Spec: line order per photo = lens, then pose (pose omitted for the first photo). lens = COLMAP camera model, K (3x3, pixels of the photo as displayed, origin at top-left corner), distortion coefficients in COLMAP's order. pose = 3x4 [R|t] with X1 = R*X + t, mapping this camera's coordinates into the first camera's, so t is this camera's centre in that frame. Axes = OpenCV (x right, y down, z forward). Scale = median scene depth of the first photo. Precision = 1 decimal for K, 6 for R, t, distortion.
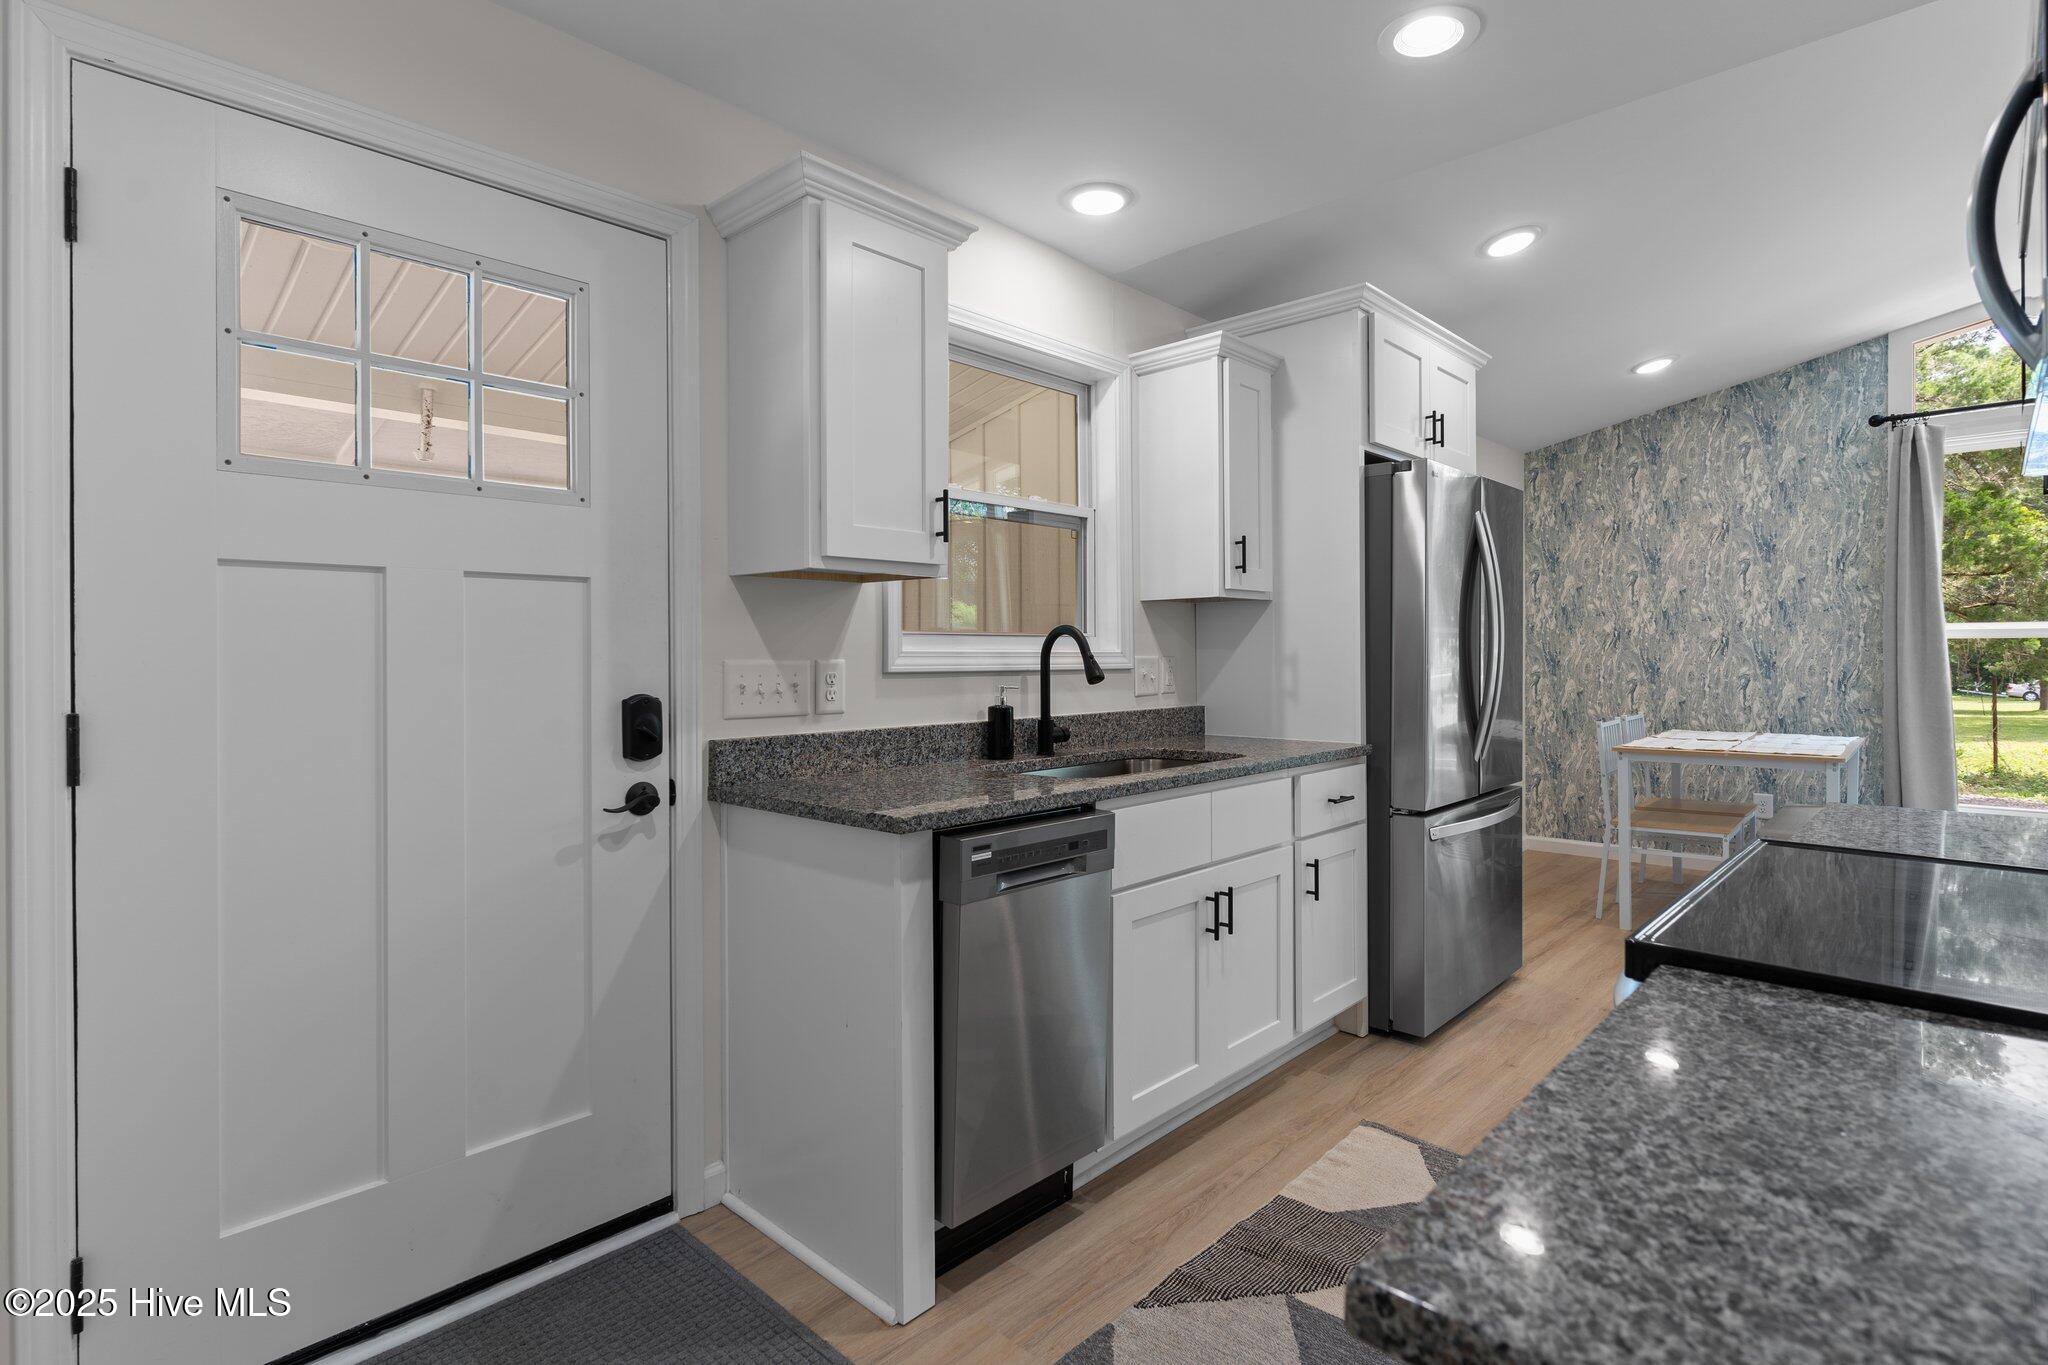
lens RADIAL K [[1017.1, 0, 1025.9], [0, 1017.1, 651.6], [0, 0, 1]] dist [0.009087, -0.000217]
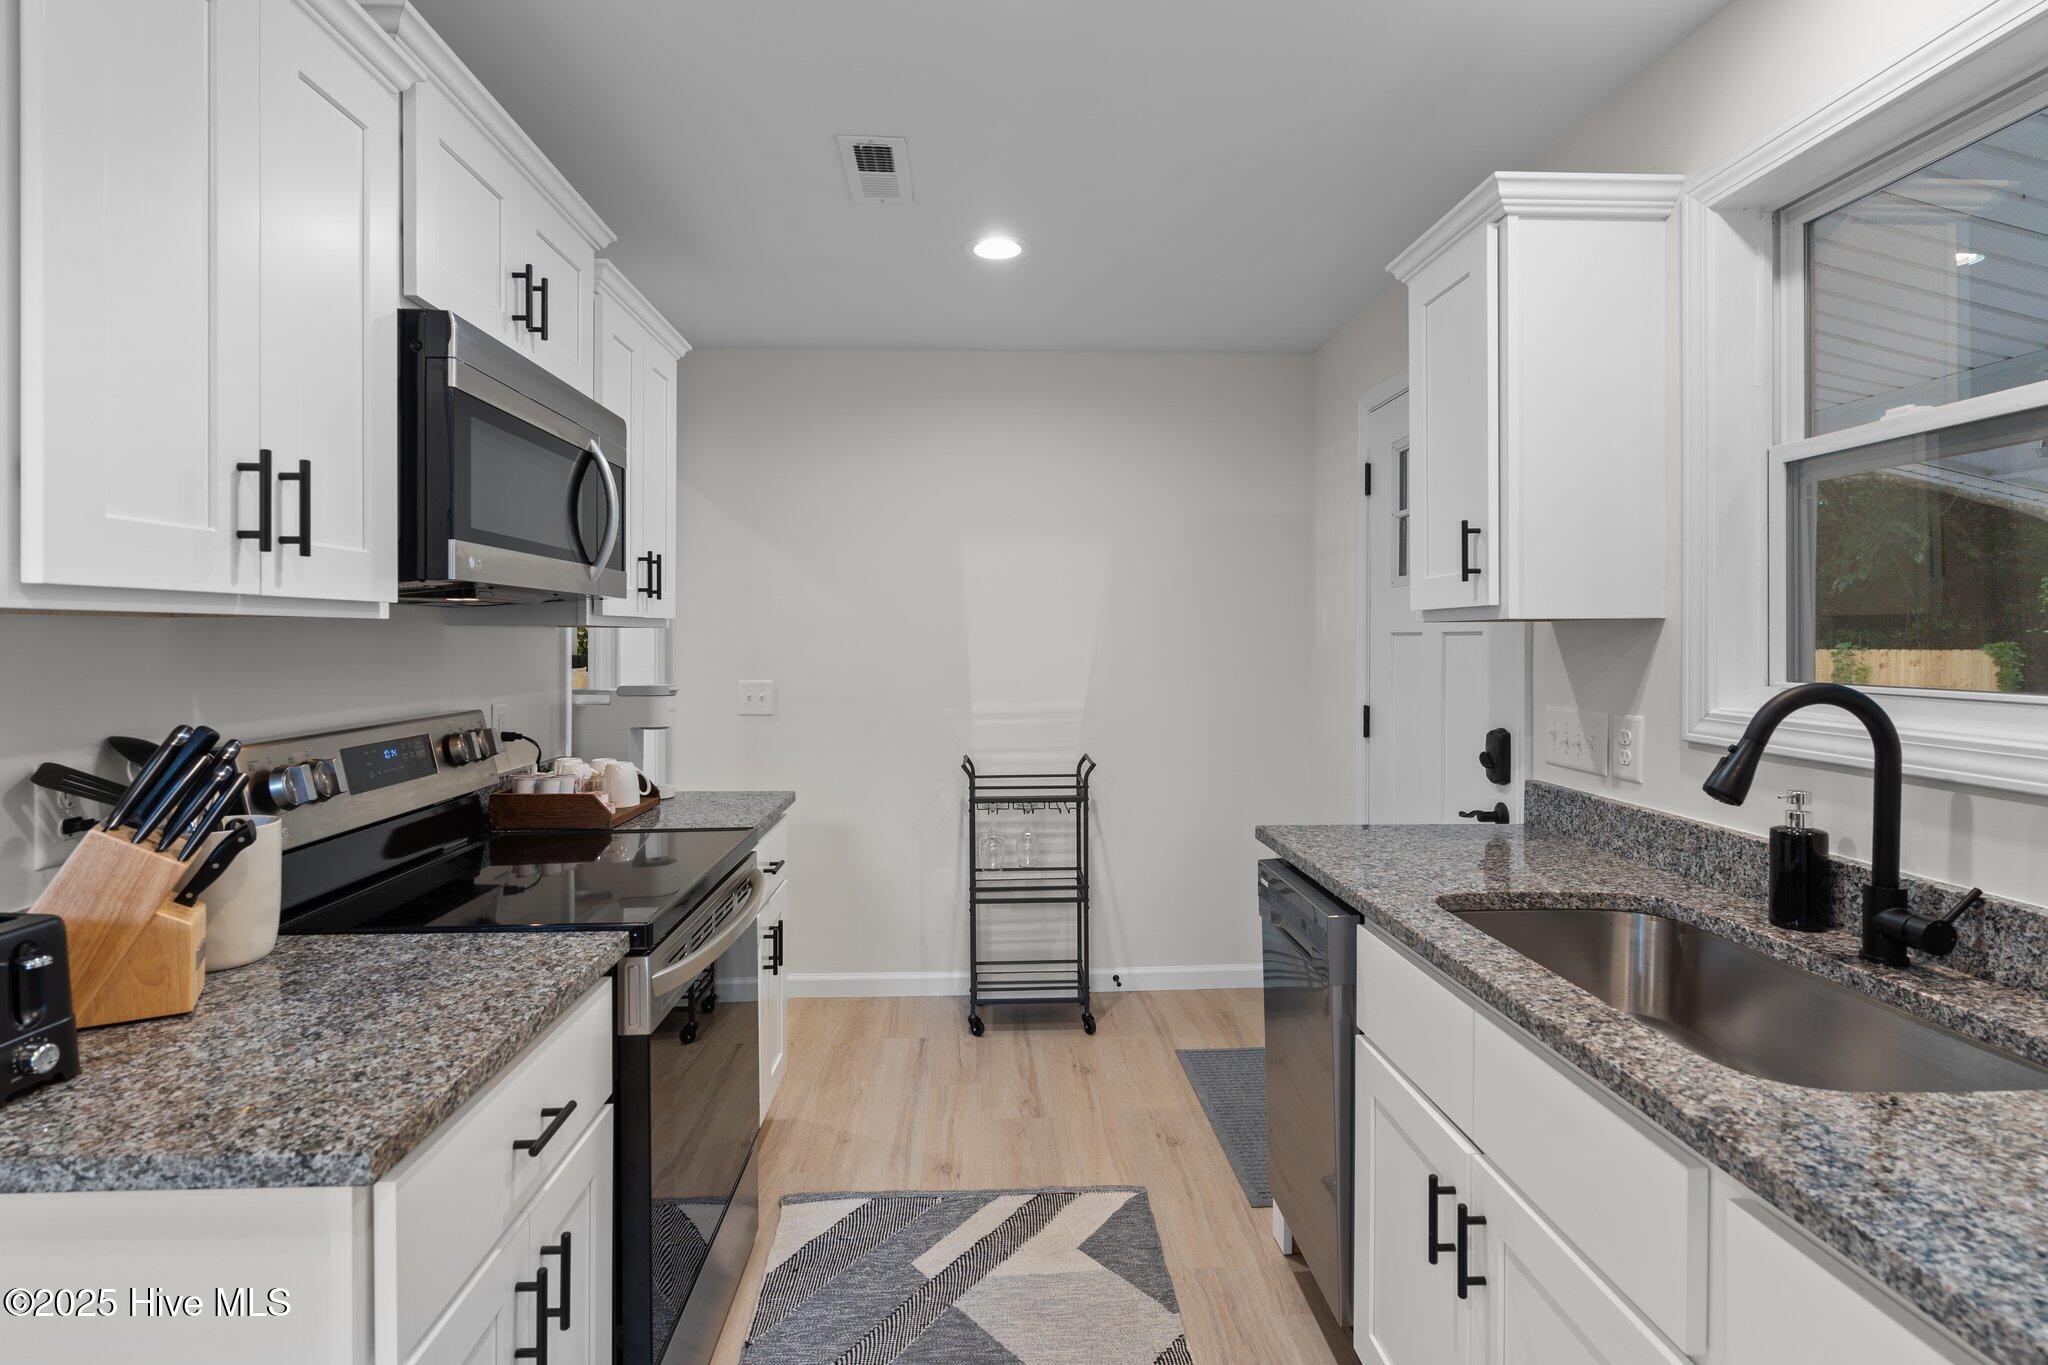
lens RADIAL K [[1024.9, 0, 1015.5], [0, 1024.9, 647.4], [0, 0, 1]] dist [0.001862, 0.000015]
pose [[-0.699699, 0.009184, -0.714379, 0.538083], [0.002843, 0.999945, 0.010070, -0.040444], [0.714433, 0.005015, -0.699686, 0.893106]]
